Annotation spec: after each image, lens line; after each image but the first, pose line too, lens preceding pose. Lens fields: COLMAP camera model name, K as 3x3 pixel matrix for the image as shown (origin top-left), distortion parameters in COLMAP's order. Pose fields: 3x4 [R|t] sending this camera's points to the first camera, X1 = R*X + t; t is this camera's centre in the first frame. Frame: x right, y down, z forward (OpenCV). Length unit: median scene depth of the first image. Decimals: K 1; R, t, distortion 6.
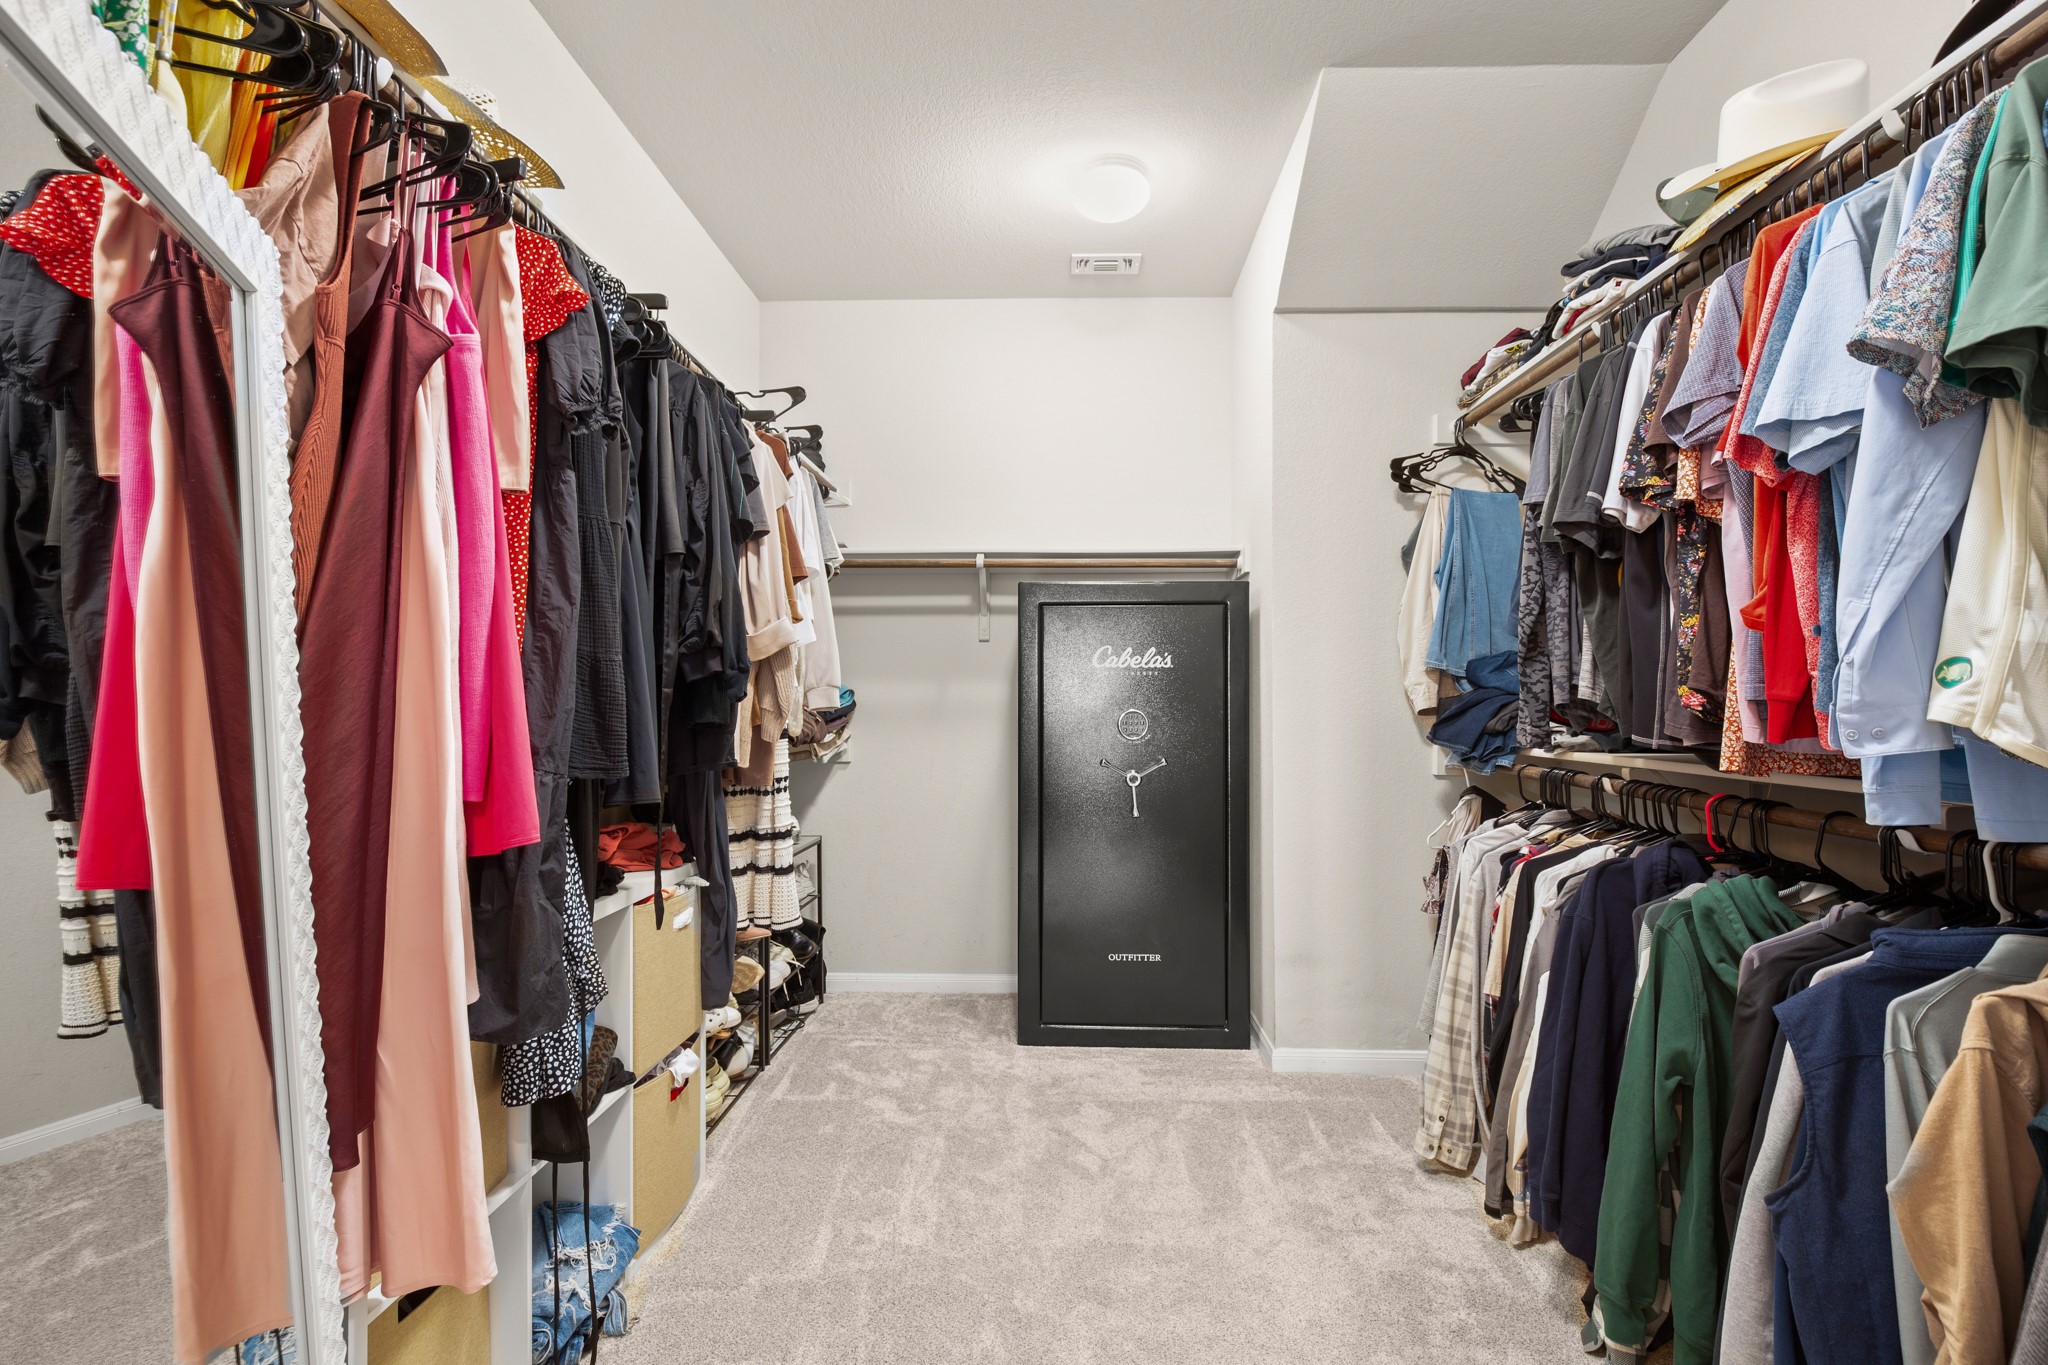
lens RADIAL K [[932.1, 0, 1024.0], [0, 932.1, 689.3], [0, 0, 1]] dist [-0.020761, 0.004263]
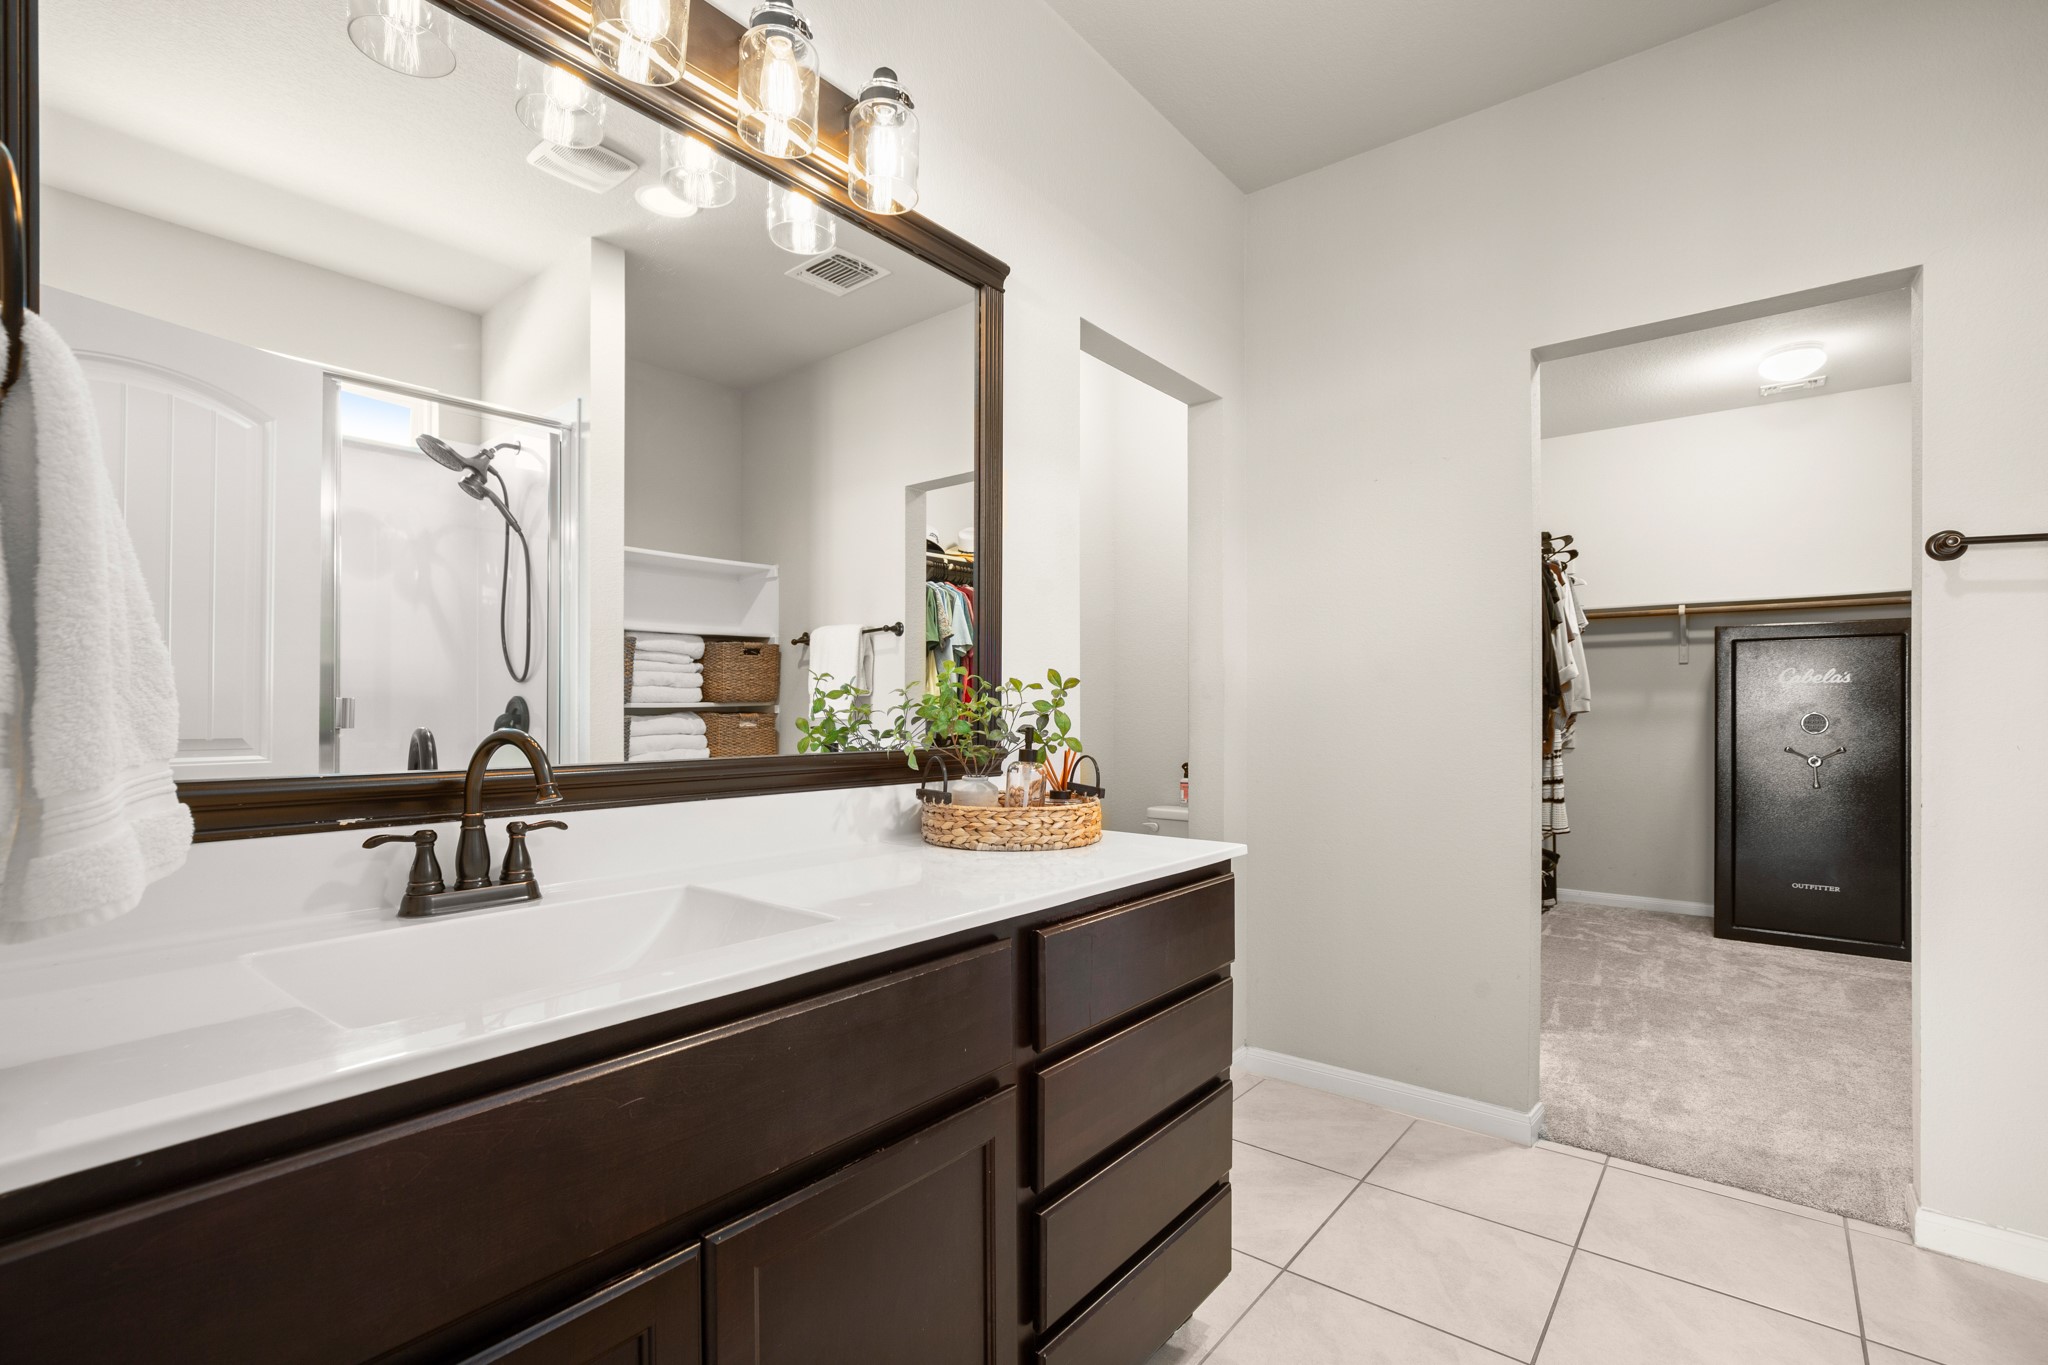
lens RADIAL K [[932.1, 0, 1017.4], [0, 932.1, 708.1], [0, 0, 1]] dist [-0.020761, 0.004263]
pose [[0.800958, -0.000692, -0.598720, -0.016683], [0.010884, 0.999851, 0.013405, -0.017276], [0.598622, -0.017253, 0.800846, -0.842764]]
